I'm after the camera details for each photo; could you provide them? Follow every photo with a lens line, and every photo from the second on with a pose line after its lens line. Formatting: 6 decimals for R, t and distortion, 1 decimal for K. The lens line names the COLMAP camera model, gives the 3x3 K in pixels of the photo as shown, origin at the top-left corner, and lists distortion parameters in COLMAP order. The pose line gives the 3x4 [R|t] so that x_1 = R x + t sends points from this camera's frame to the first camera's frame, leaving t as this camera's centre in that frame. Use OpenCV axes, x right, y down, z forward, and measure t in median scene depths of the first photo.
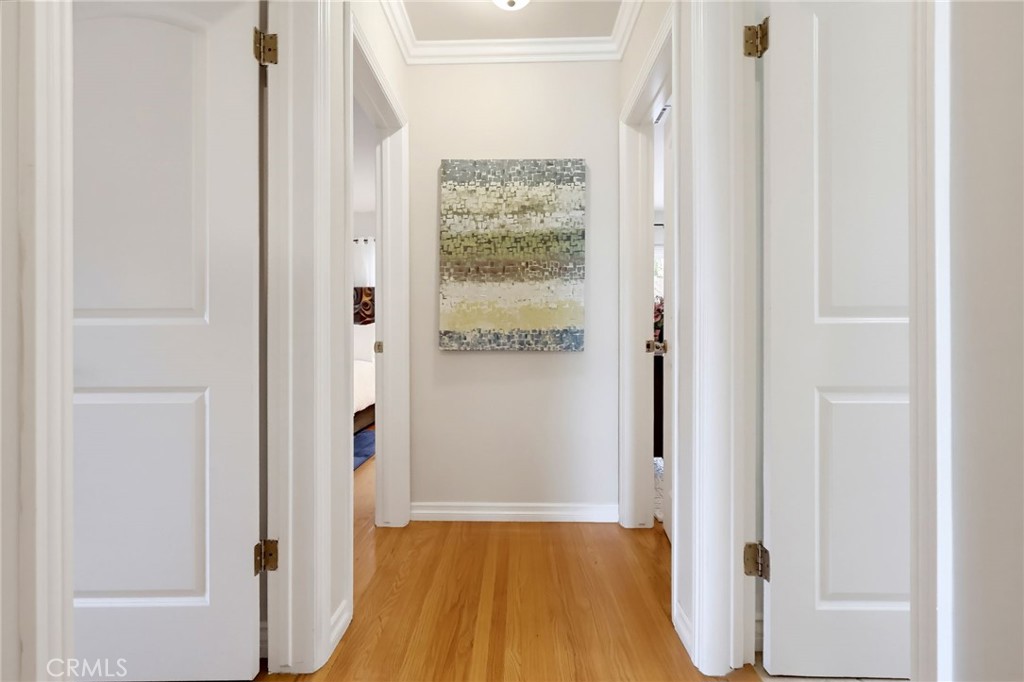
lens RADIAL K [[479.8, 0, 512.6], [0, 479.8, 339.3], [0, 0, 1]] dist [-0.003982, 0.000904]
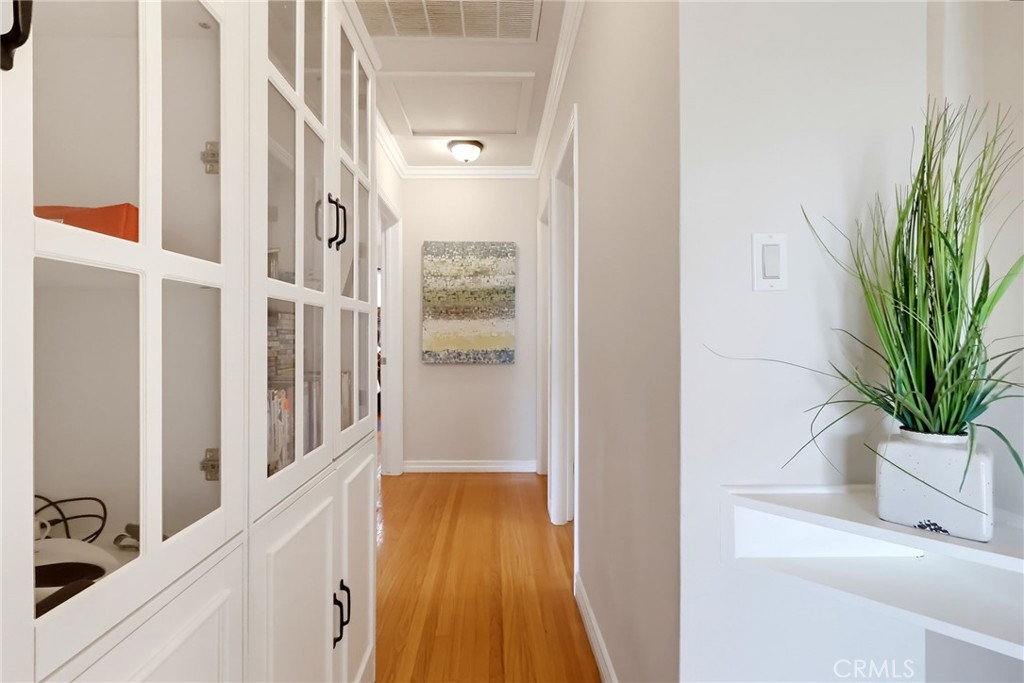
lens RADIAL K [[479.8, 0, 510.1], [0, 479.8, 340.5], [0, 0, 1]] dist [-0.003982, 0.000904]
pose [[0.998955, 0.002563, 0.045636, 0.062679], [-0.002718, 0.999991, 0.003331, -0.056725], [-0.045627, -0.003451, 0.998953, -0.578678]]
